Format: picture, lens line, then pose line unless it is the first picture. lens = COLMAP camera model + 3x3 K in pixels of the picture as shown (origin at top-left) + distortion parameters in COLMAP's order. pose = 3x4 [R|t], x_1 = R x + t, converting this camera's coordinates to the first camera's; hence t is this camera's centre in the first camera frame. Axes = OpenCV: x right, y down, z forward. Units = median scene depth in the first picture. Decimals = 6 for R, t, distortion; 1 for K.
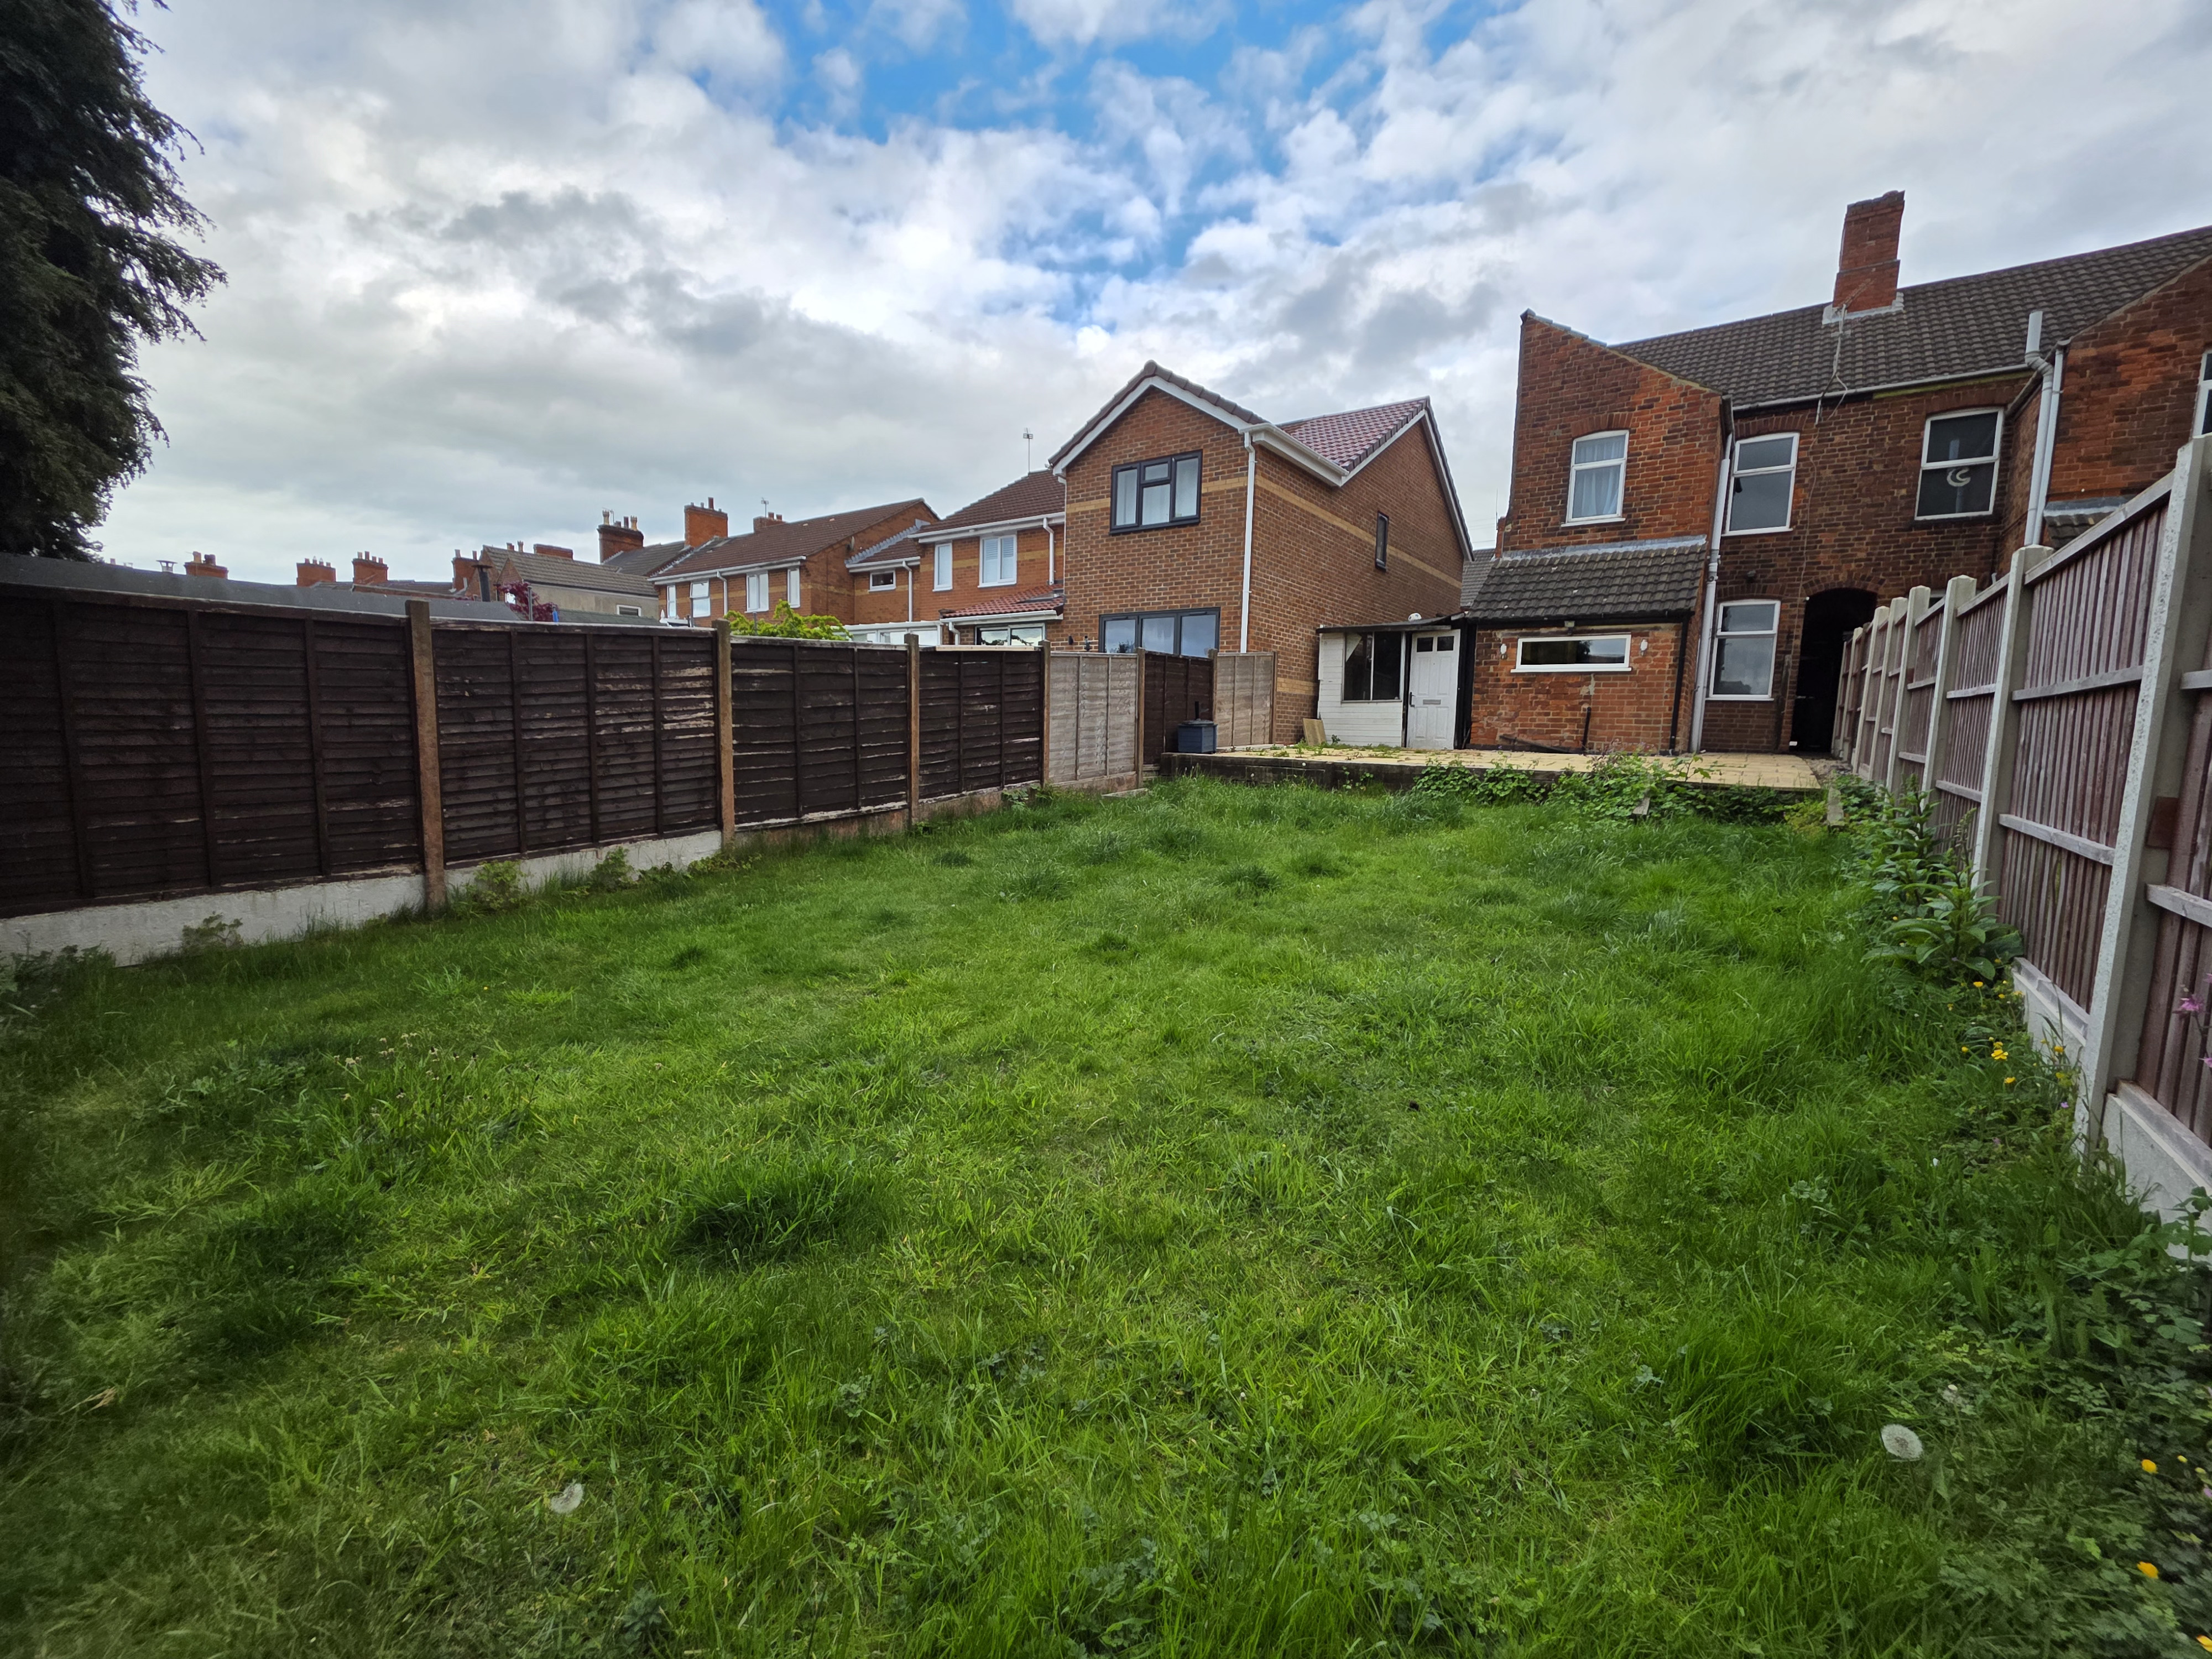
lens RADIAL K [[876.9, 0, 1103.3], [0, 876.9, 819.4], [0, 0, 1]] dist [-0.001674, -0.000179]
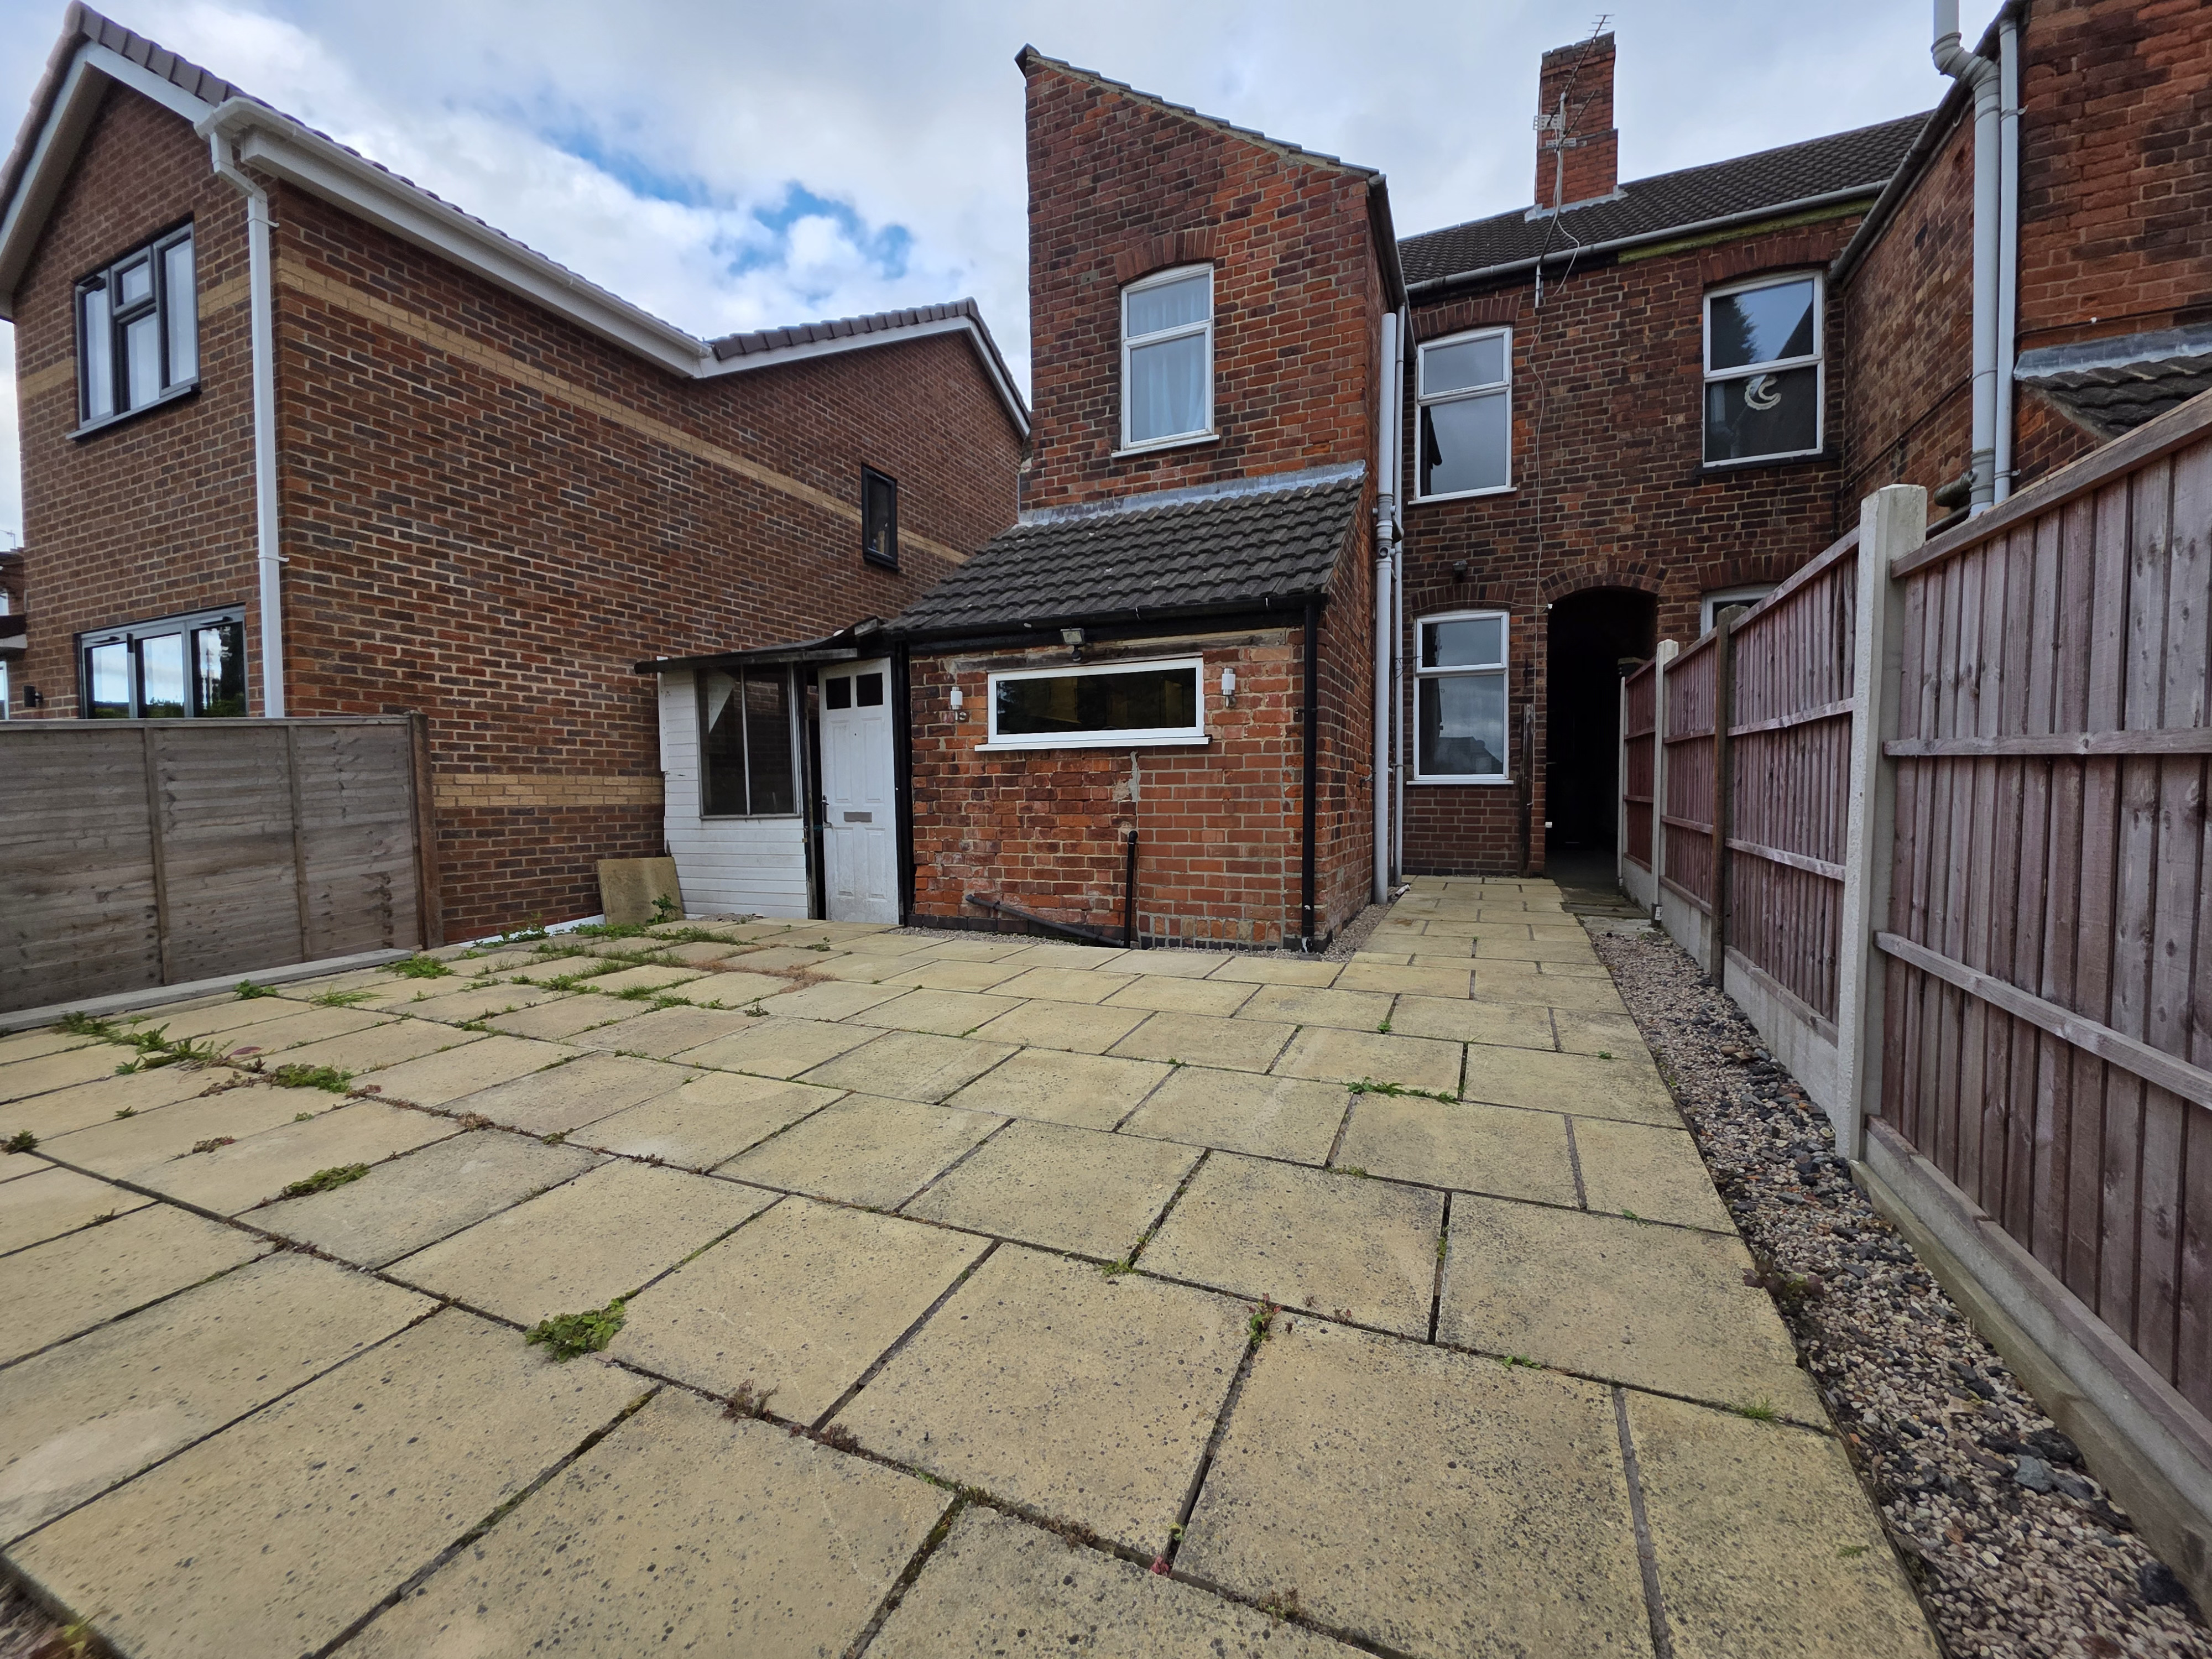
lens RADIAL K [[876.9, 0, 1103.3], [0, 876.9, 819.4], [0, 0, 1]] dist [-0.001674, -0.000179]
pose [[0.975283, -0.042478, 0.216839, 0.412135], [0.058217, 0.996072, -0.066718, -0.097695], [-0.213153, 0.077692, 0.973925, 0.545263]]
